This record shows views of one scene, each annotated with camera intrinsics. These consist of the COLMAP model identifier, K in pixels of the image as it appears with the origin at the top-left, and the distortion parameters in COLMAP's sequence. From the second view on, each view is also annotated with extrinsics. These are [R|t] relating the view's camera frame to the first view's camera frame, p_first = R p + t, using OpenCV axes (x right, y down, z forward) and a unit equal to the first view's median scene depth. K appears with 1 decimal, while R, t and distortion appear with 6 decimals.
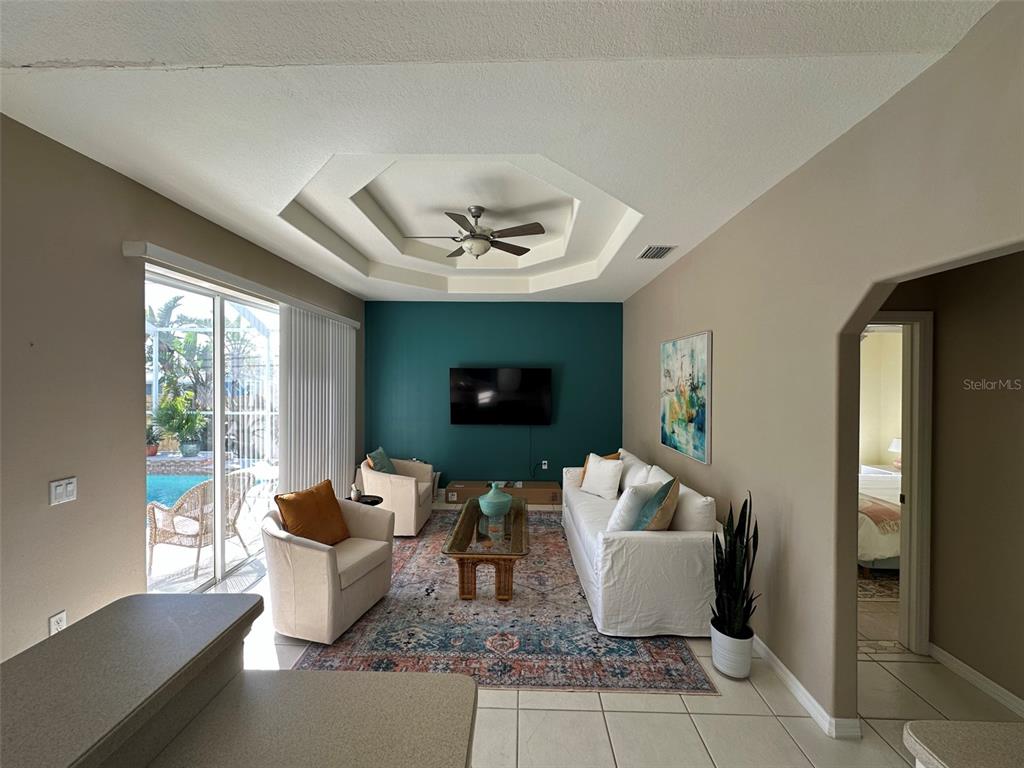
lens RADIAL K [[407.1, 0, 512.0], [0, 407.1, 384.0], [0, 0, 1]] dist [-0.003535, -0.000296]
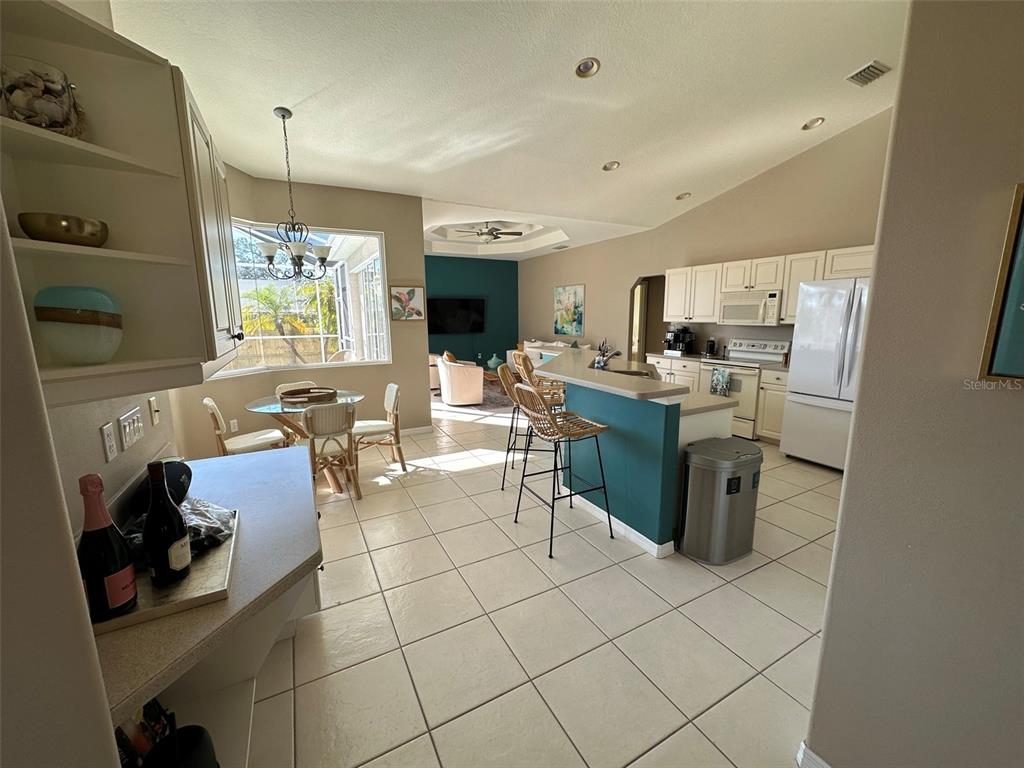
lens RADIAL K [[407.1, 0, 512.0], [0, 407.1, 384.0], [0, 0, 1]] dist [-0.003535, -0.000296]
pose [[0.869115, -0.094914, 0.485418, -1.099587], [0.014861, 0.985983, 0.166180, 0.051468], [-0.494387, -0.137216, 0.858343, -0.962567]]
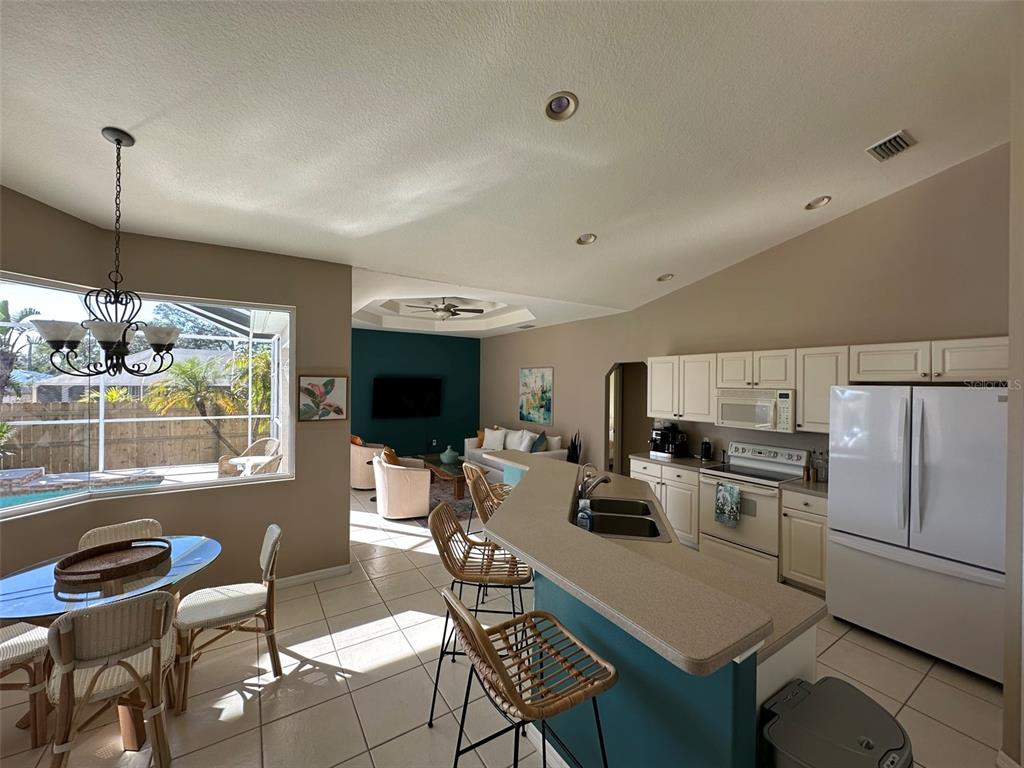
lens RADIAL K [[407.1, 0, 512.0], [0, 407.1, 384.0], [0, 0, 1]] dist [-0.003535, -0.000296]
pose [[0.826051, 0.003139, 0.563587, -0.901361], [-0.002275, 0.999995, -0.002236, -0.027000], [-0.563591, 0.000565, 0.826054, -0.693796]]
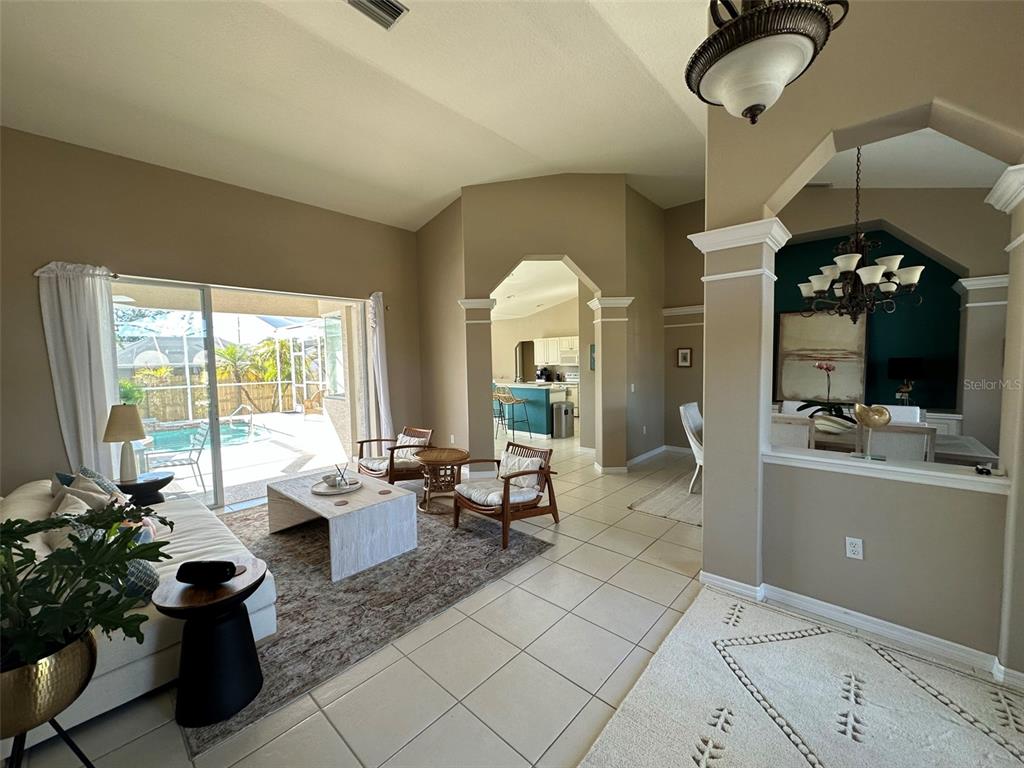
lens RADIAL K [[407.1, 0, 512.0], [0, 407.1, 384.0], [0, 0, 1]] dist [-0.003535, -0.000296]
pose [[0.657029, -0.064068, 0.751138, -2.326364], [0.029738, 0.997809, 0.059096, 0.038536], [-0.753279, -0.016491, 0.657495, -1.826166]]
